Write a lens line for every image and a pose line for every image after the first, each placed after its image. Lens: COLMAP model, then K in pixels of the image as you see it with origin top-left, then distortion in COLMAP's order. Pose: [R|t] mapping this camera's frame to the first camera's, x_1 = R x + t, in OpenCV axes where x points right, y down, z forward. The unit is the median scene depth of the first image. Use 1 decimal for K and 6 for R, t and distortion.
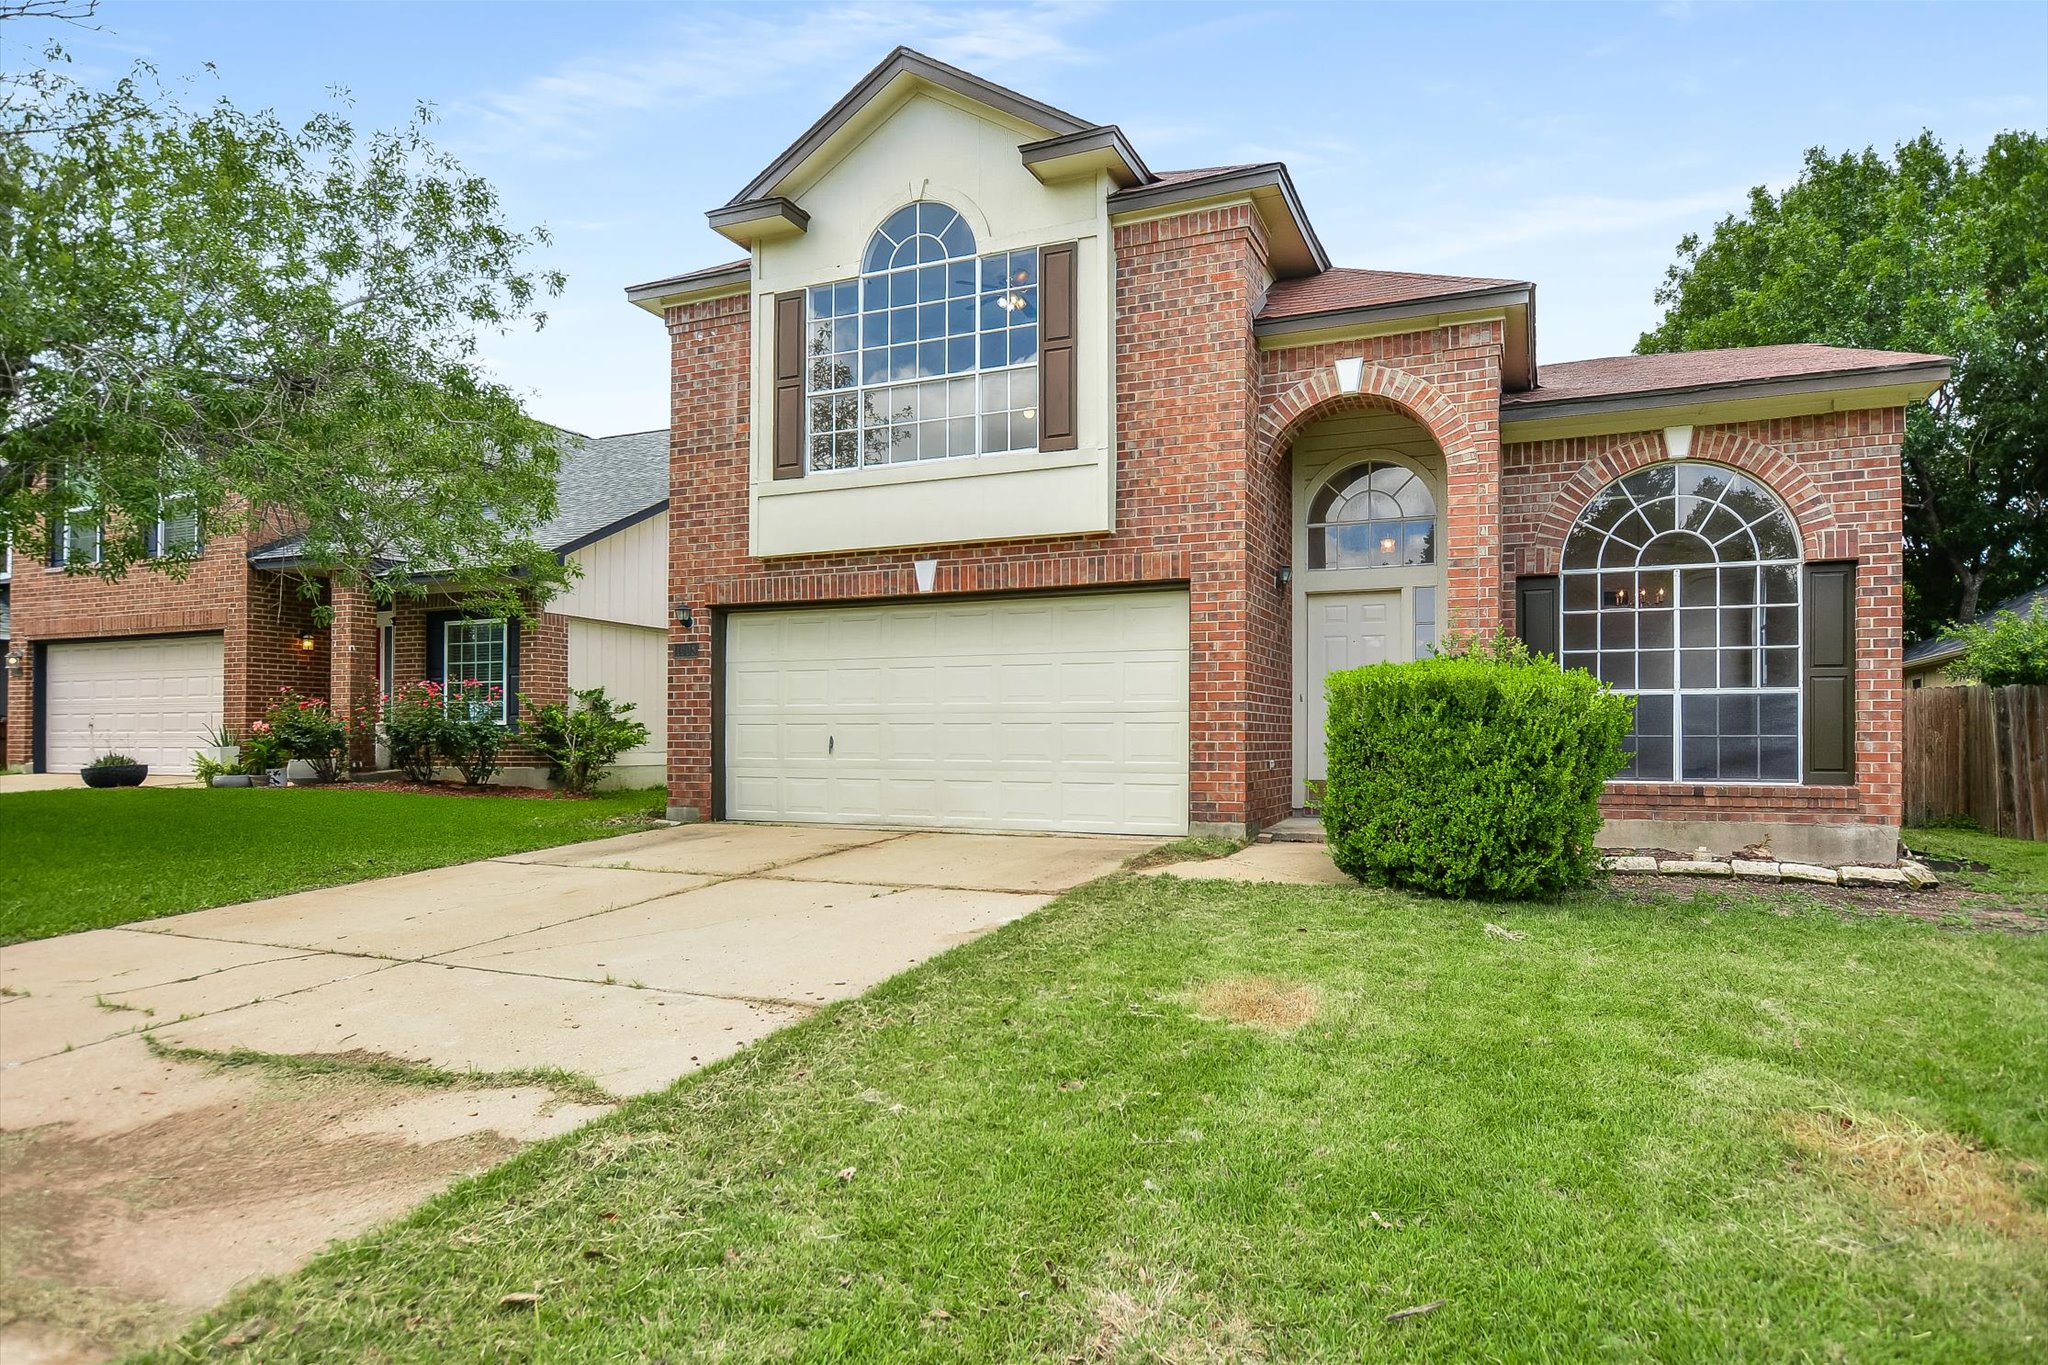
lens RADIAL K [[1121.2, 0, 1023.9], [0, 1121.2, 623.5], [0, 0, 1]] dist [-0.011131, 0.000381]
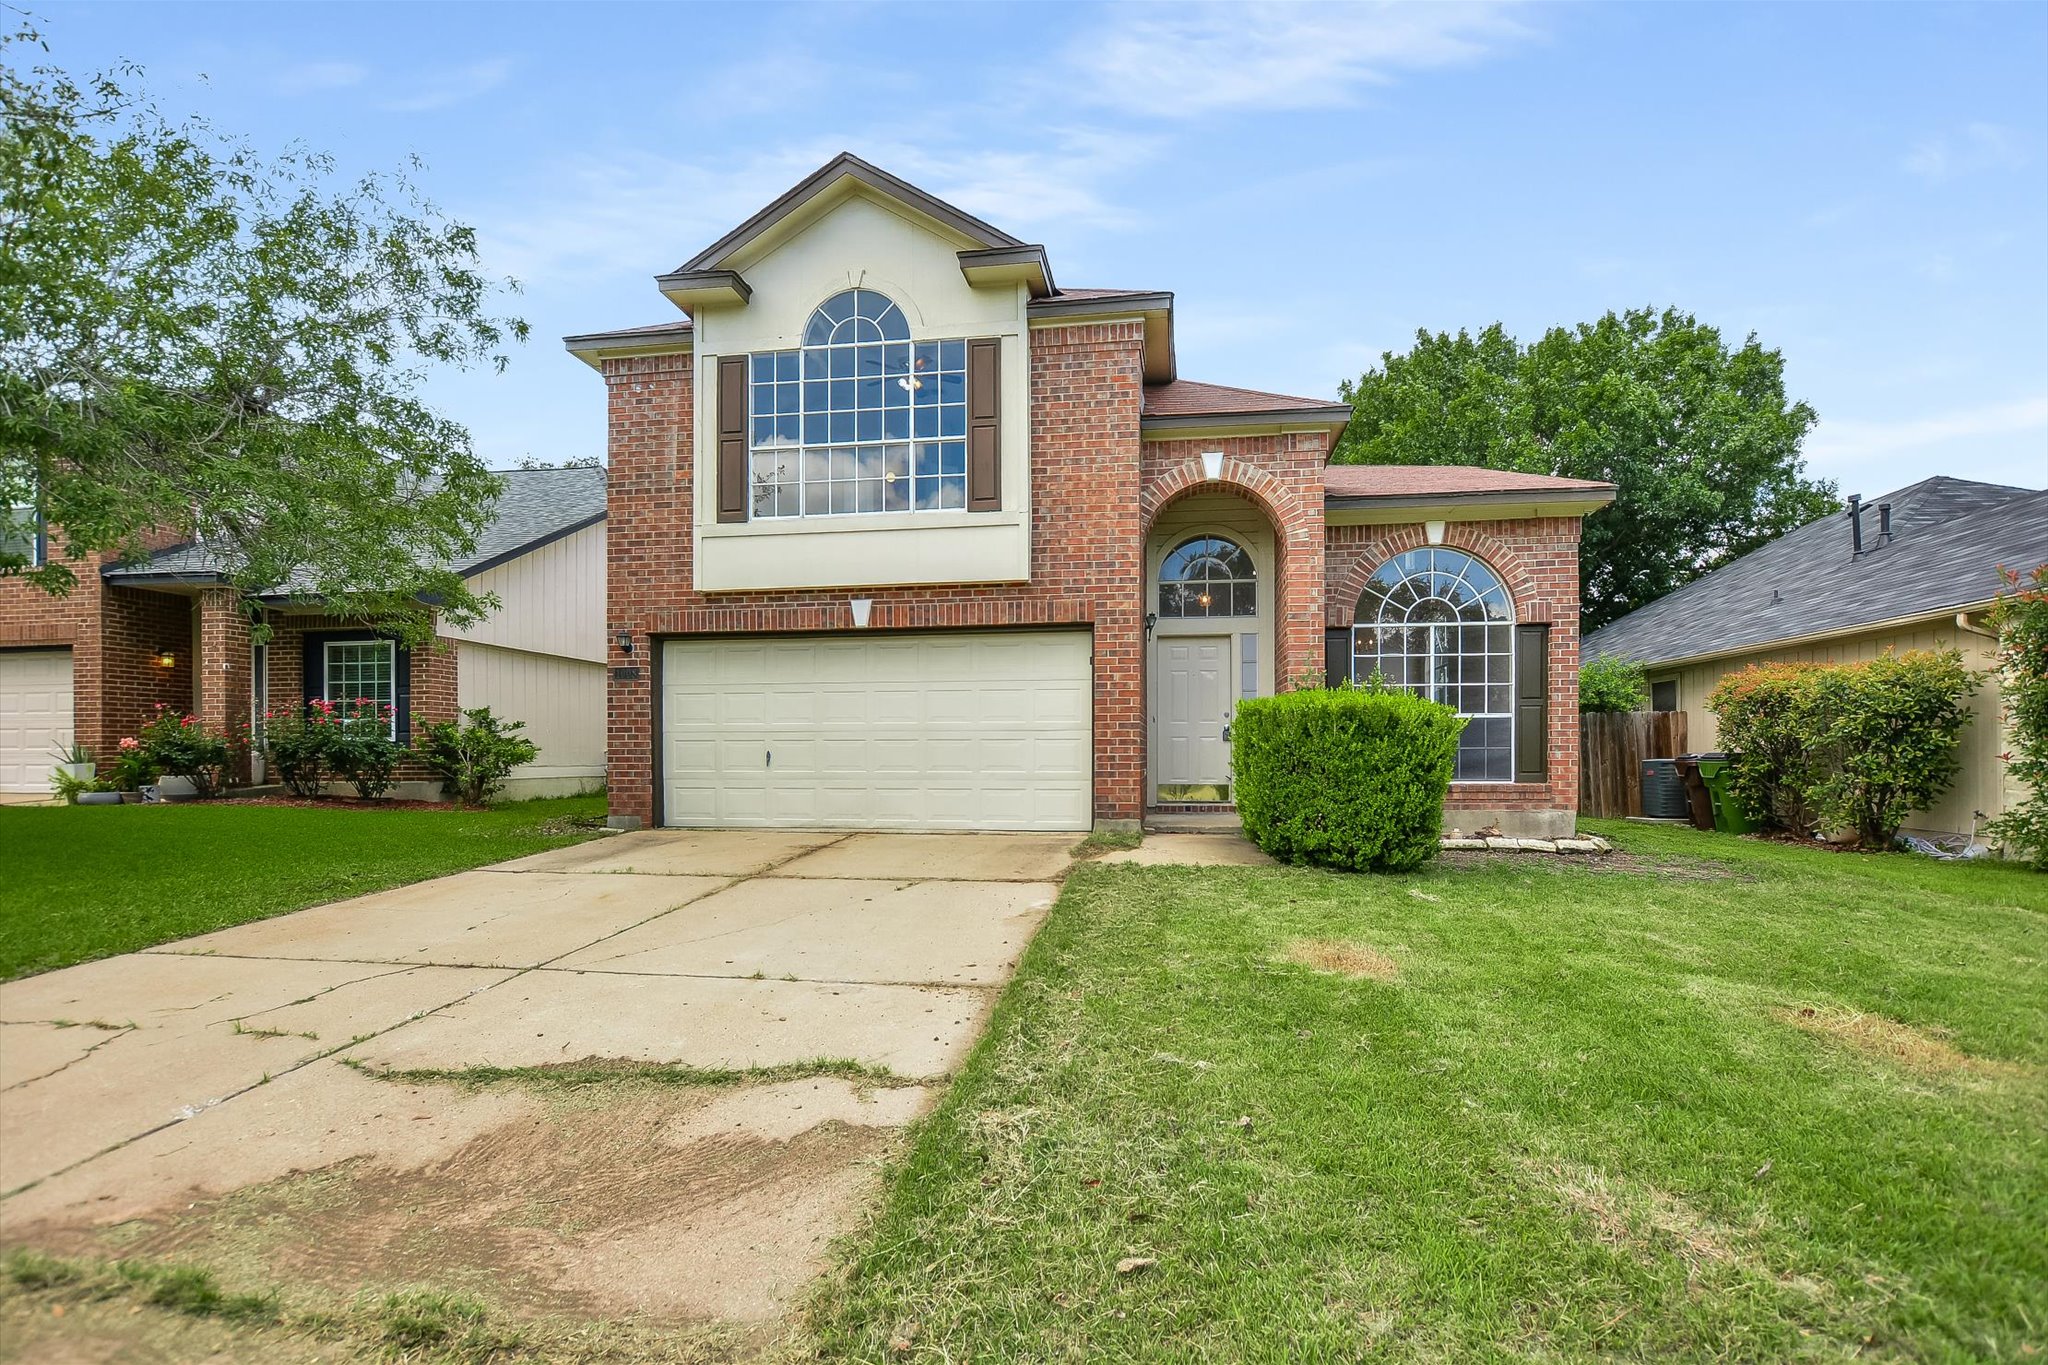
lens RADIAL K [[923.0, 0, 1023.4], [0, 923.0, 669.4], [0, 0, 1]] dist [-0.023768, 0.000713]
pose [[0.968865, 0.017552, 0.246966, -0.172492], [-0.020577, 0.999741, 0.009674, 0.003583], [-0.246732, -0.014455, 0.968976, 0.036561]]
